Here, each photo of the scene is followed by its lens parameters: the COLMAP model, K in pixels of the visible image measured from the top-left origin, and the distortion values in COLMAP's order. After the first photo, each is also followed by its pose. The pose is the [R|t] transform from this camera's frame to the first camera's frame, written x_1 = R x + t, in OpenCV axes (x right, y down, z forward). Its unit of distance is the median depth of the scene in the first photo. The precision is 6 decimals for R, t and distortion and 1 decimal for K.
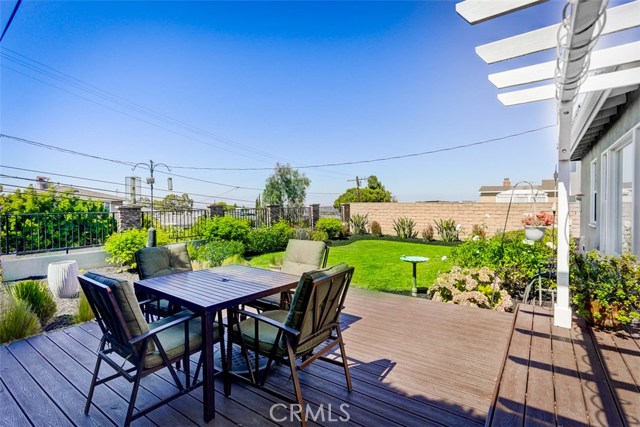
lens RADIAL K [[311.5, 0, 321.1], [0, 311.5, 210.2], [0, 0, 1]] dist [0.003711, 0.001937]
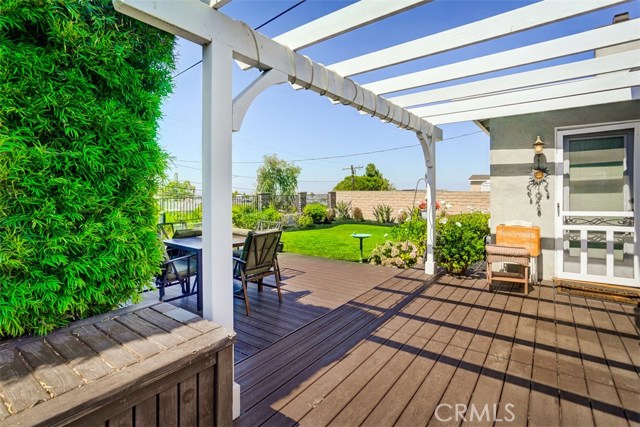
lens RADIAL K [[313.9, 0, 319.4], [0, 313.9, 191.0], [0, 0, 1]] dist [-0.000007, 0.000165]
pose [[0.999914, 0.002888, -0.012802, 0.054681], [-0.003146, 0.999791, -0.020200, -0.001238], [0.012741, 0.020239, 0.999714, -0.127648]]
